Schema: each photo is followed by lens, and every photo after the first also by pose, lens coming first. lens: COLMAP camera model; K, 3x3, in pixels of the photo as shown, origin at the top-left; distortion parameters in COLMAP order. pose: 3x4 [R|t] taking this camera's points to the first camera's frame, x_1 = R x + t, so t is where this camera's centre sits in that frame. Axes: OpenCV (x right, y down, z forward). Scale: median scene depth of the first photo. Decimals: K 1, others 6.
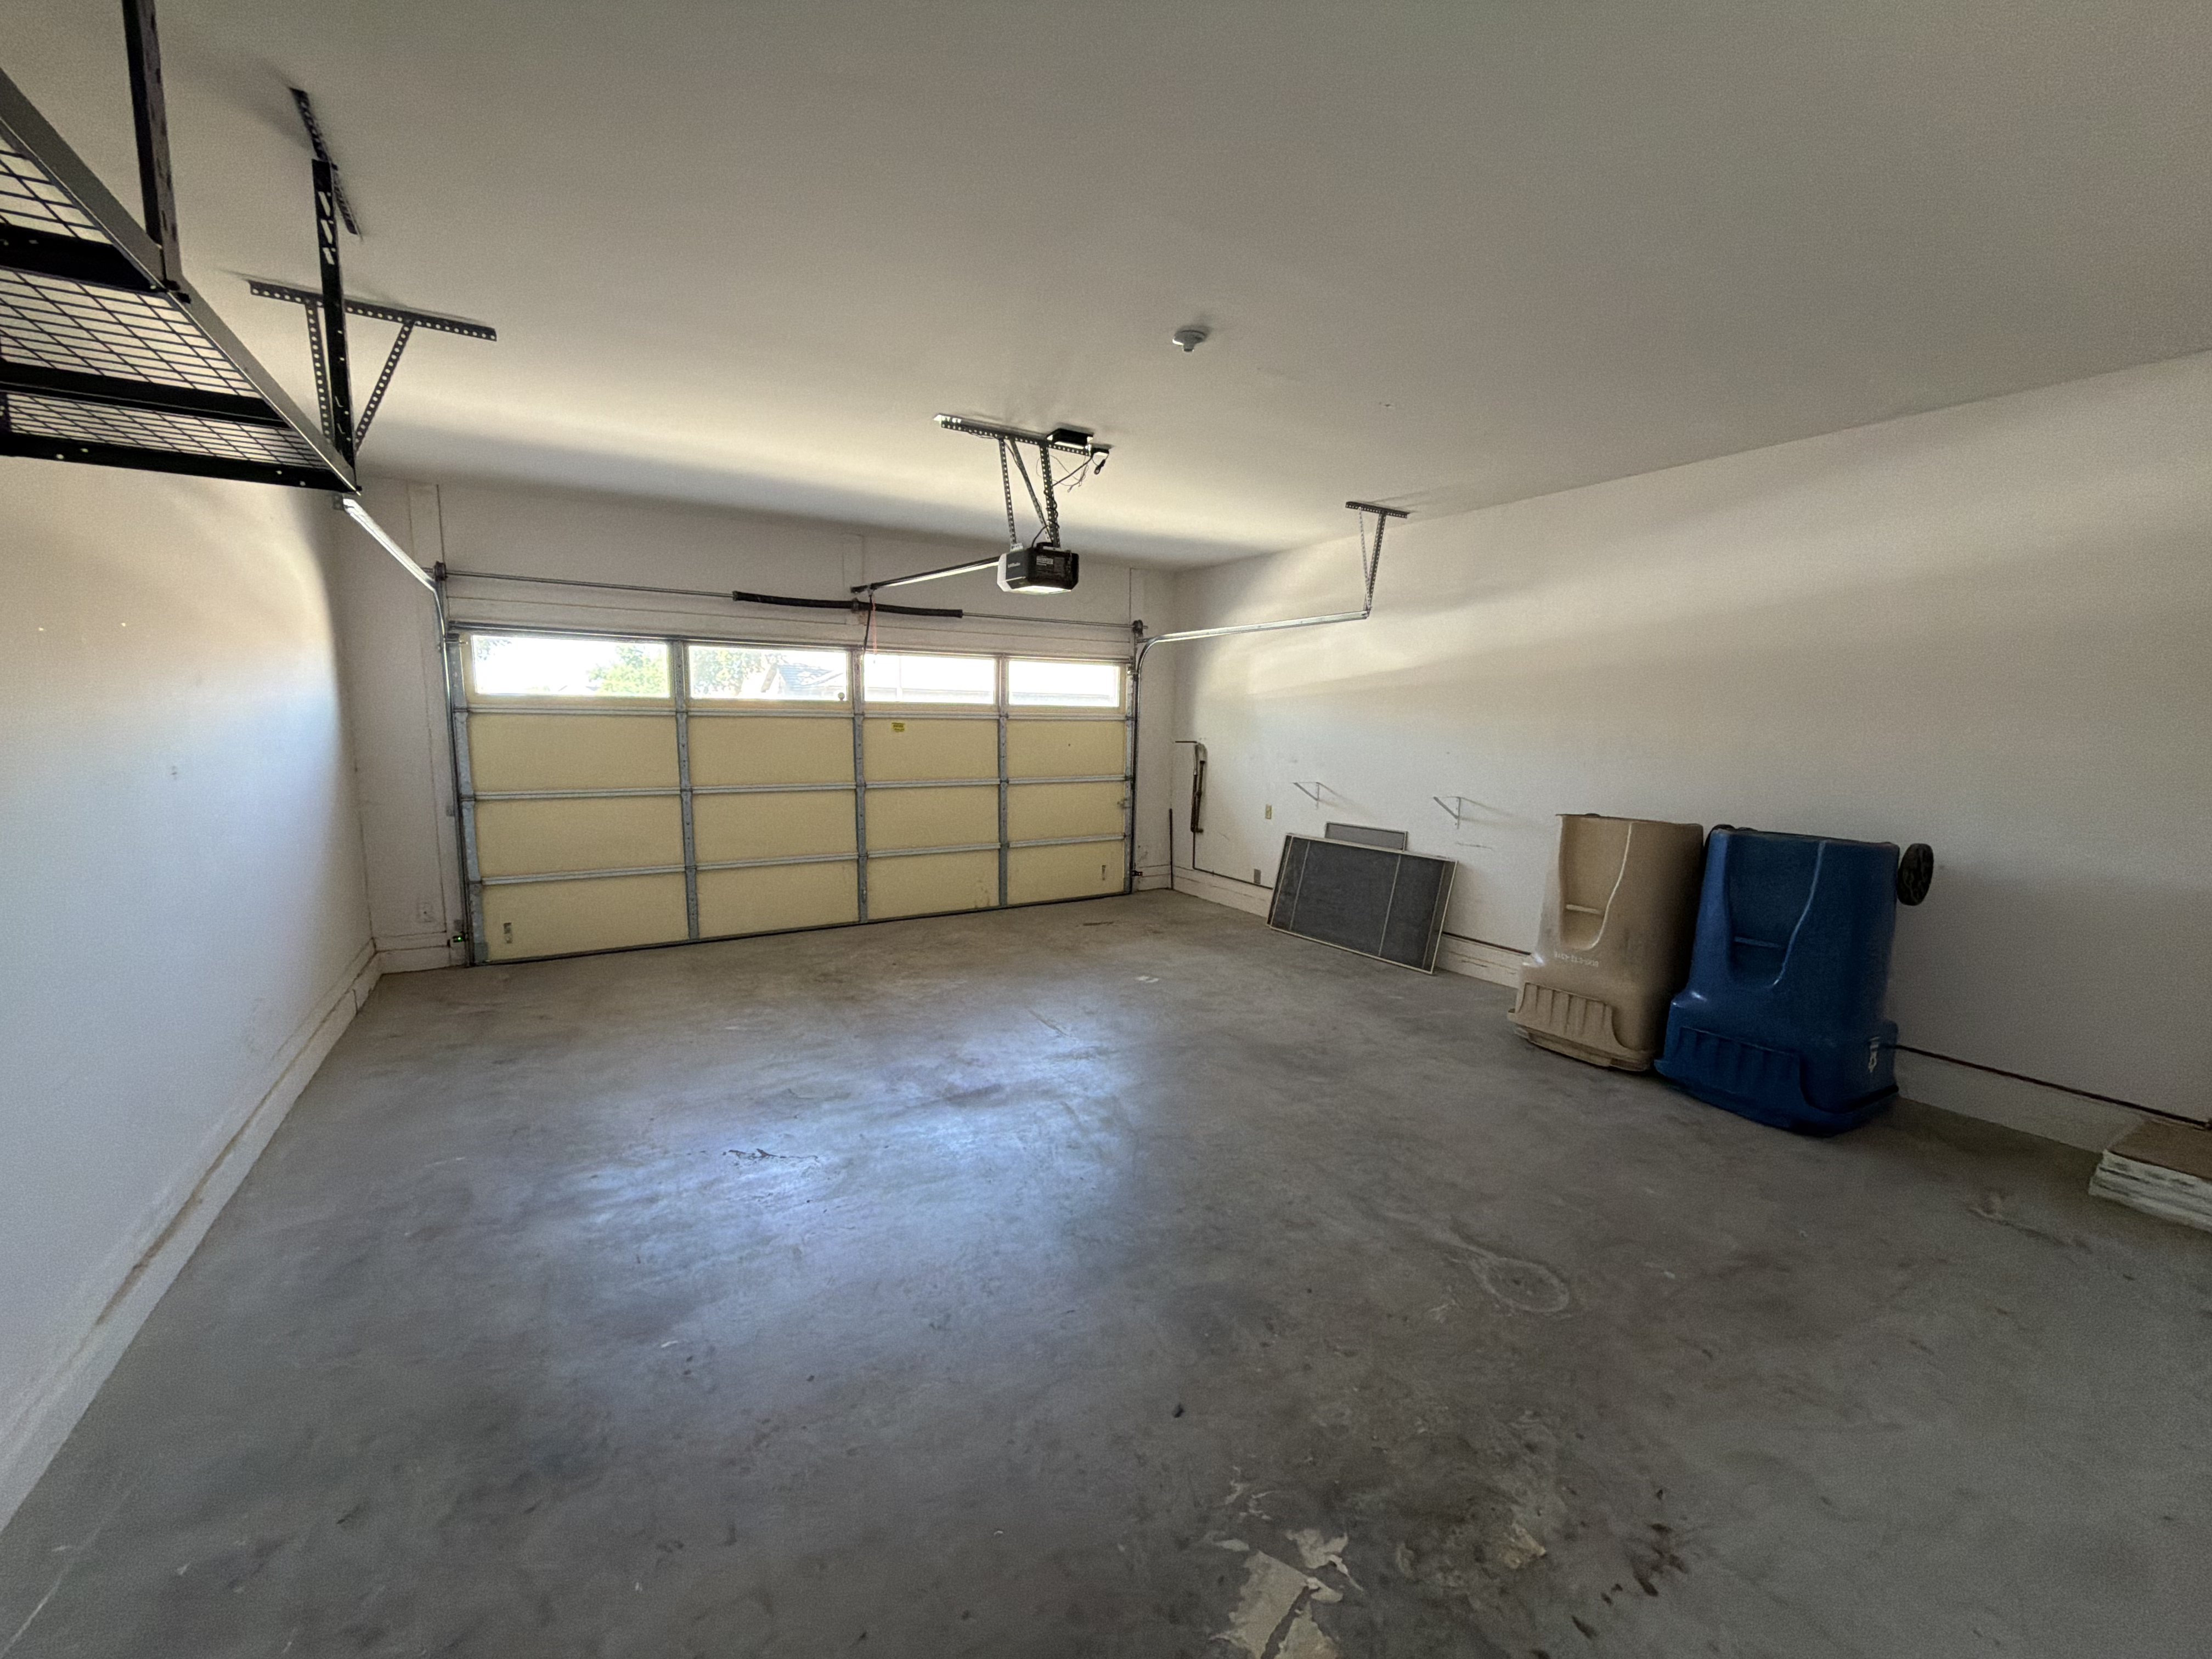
lens RADIAL K [[886.6, 0, 1105.3], [0, 886.6, 832.0], [0, 0, 1]] dist [-0.002016, 0.000025]
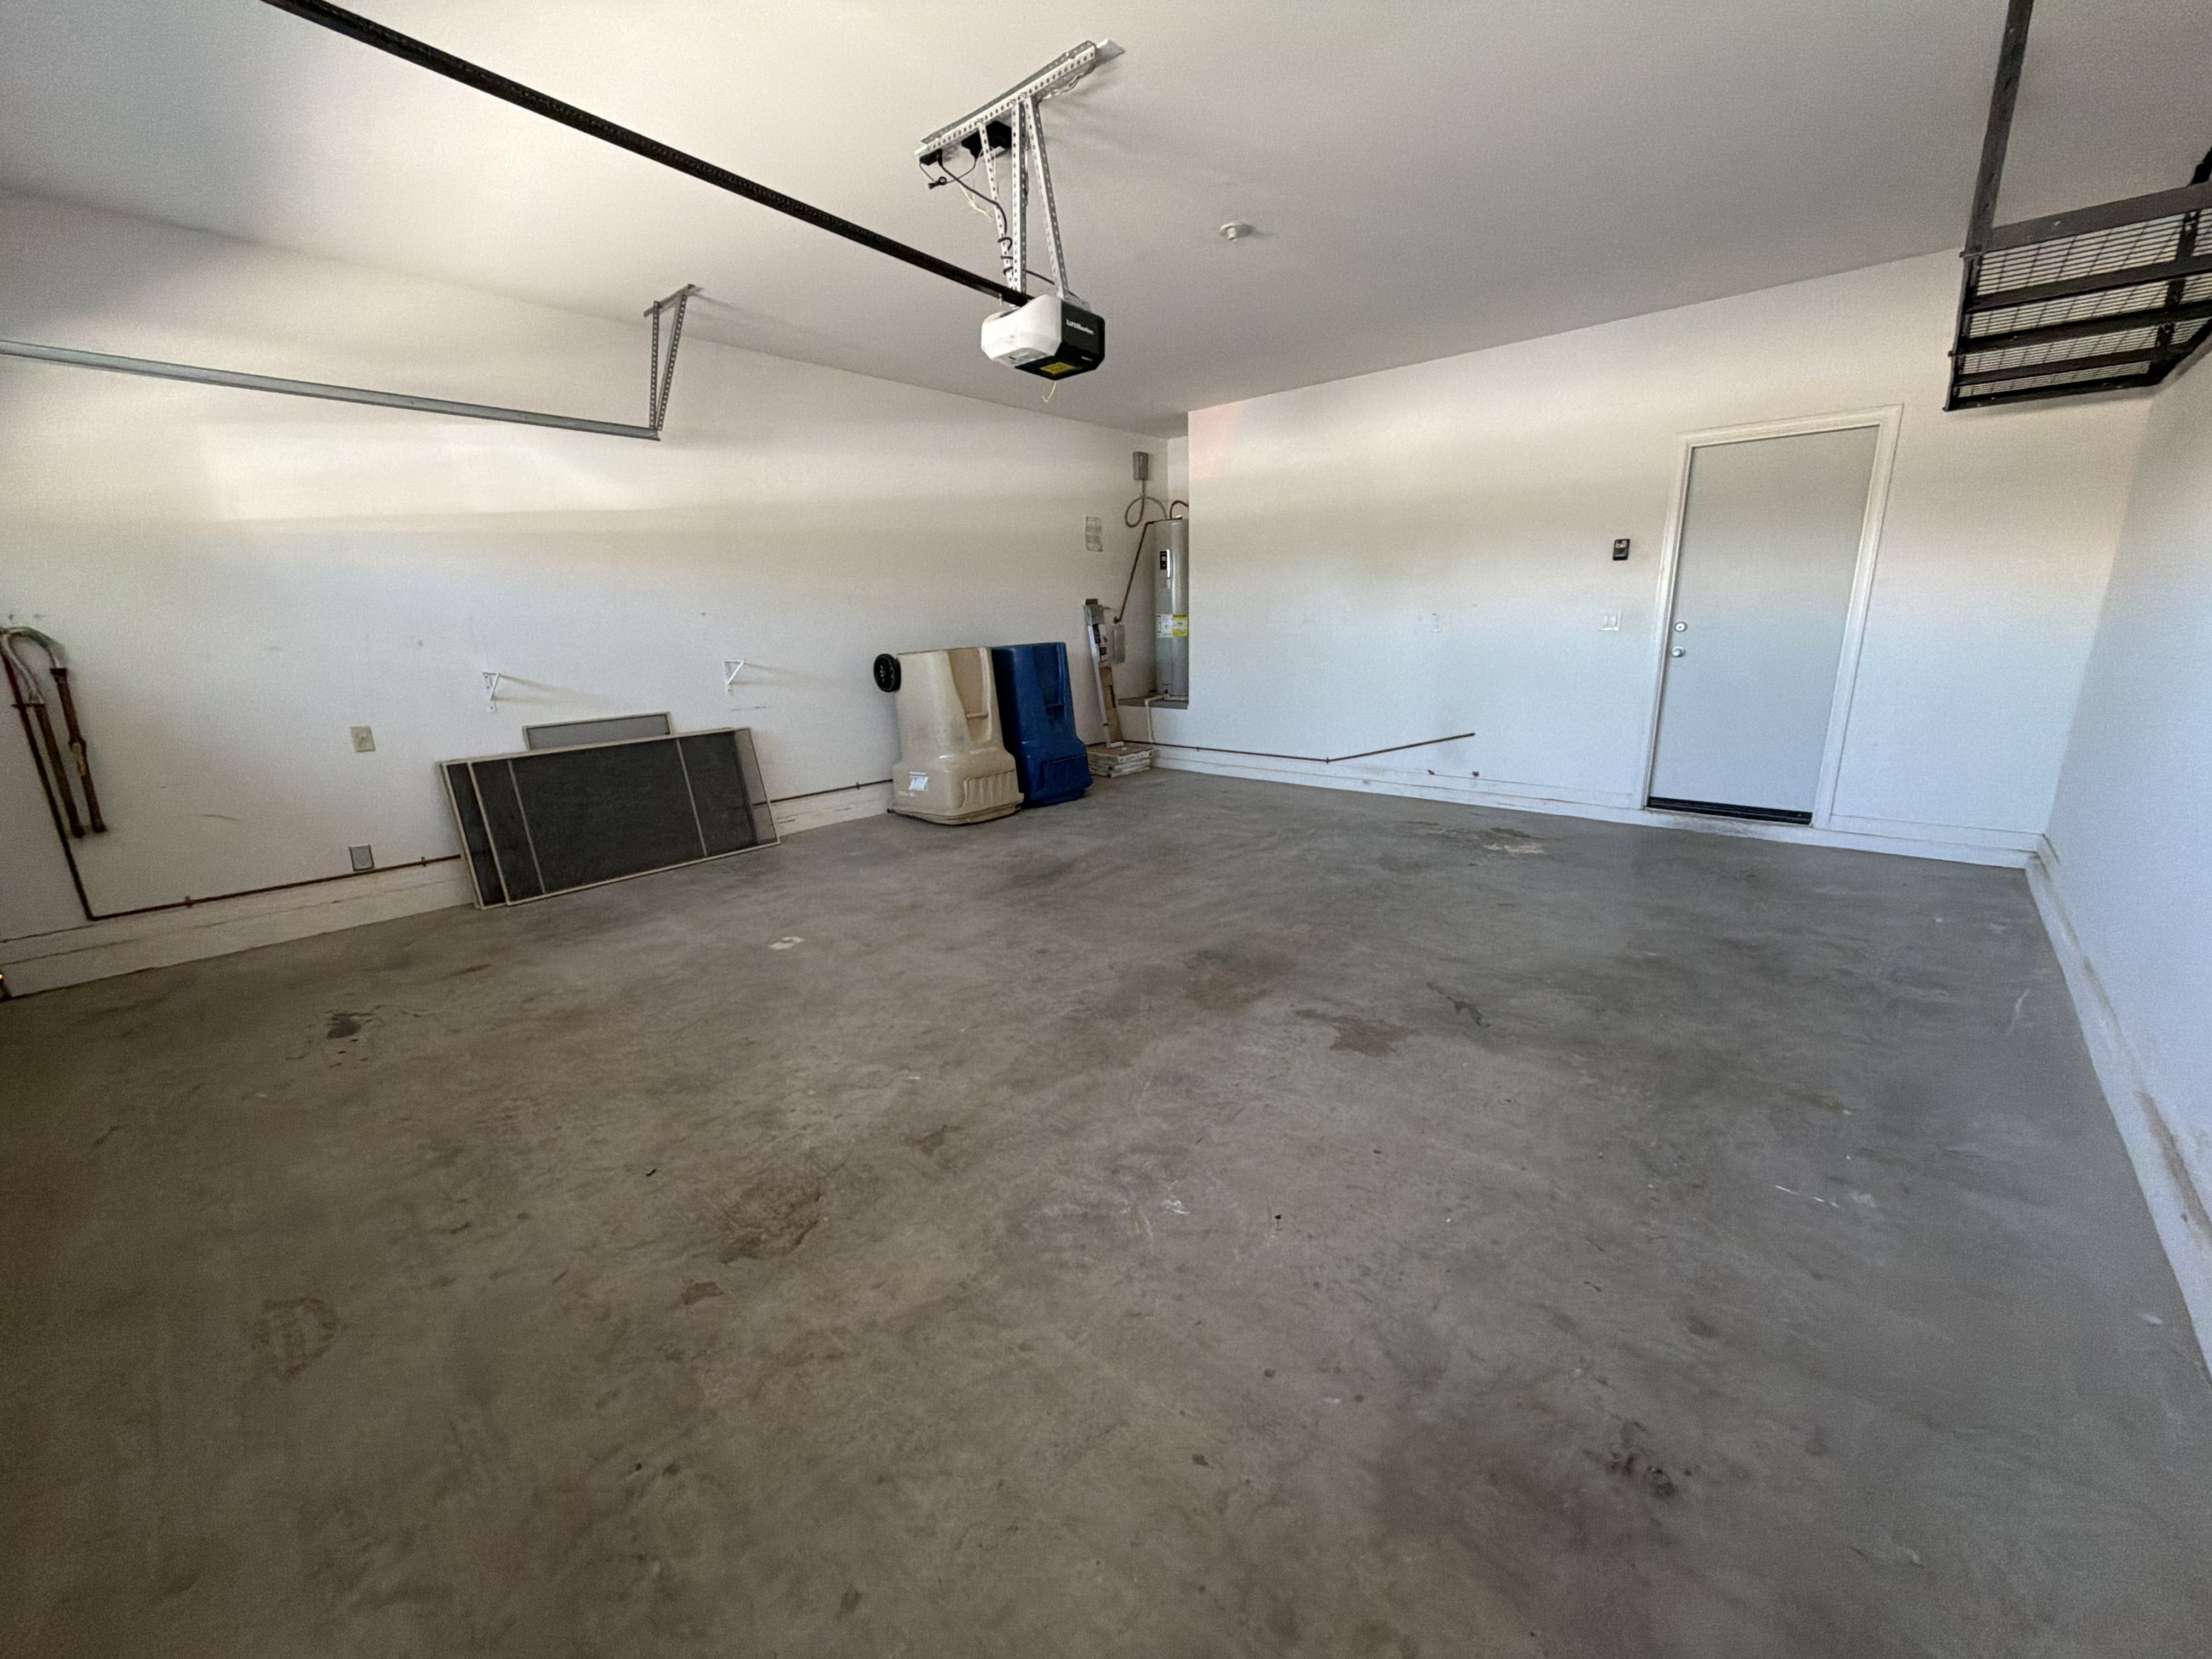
lens RADIAL K [[886.6, 0, 1107.3], [0, 886.6, 828.3], [0, 0, 1]] dist [-0.002016, 0.000025]
pose [[-0.293271, -0.231608, 0.927550, -0.682262], [0.141835, 0.948934, 0.281793, -0.083979], [-0.945450, 0.214200, -0.245444, 0.953437]]
